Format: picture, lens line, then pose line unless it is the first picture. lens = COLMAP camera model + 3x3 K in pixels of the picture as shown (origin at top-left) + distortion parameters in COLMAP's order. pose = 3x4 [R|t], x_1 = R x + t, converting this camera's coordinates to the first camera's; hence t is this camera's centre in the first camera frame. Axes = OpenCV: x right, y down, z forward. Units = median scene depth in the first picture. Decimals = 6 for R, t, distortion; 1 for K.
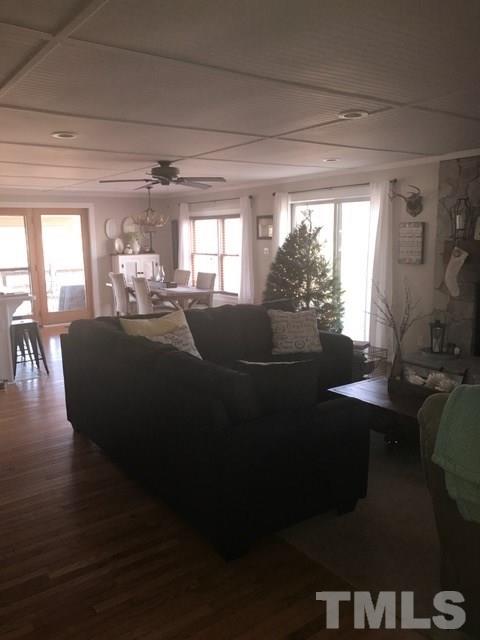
lens RADIAL K [[534.8, 0, 239.9], [0, 534.8, 320.0], [0, 0, 1]] dist [0.008533, 0.009510]
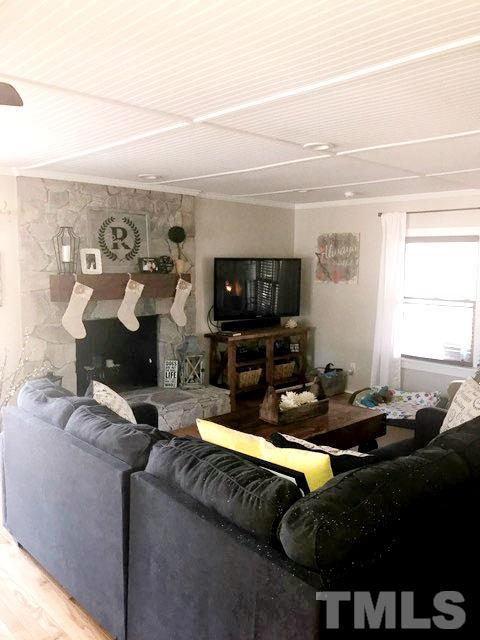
lens RADIAL K [[534.8, 0, 239.8], [0, 534.8, 320.0], [0, 0, 1]] dist [0.008533, 0.009510]
pose [[-0.131090, -0.090340, 0.987246, -0.491814], [0.170525, 0.978942, 0.112223, -0.126426], [-0.976594, 0.183062, -0.112924, 0.843047]]
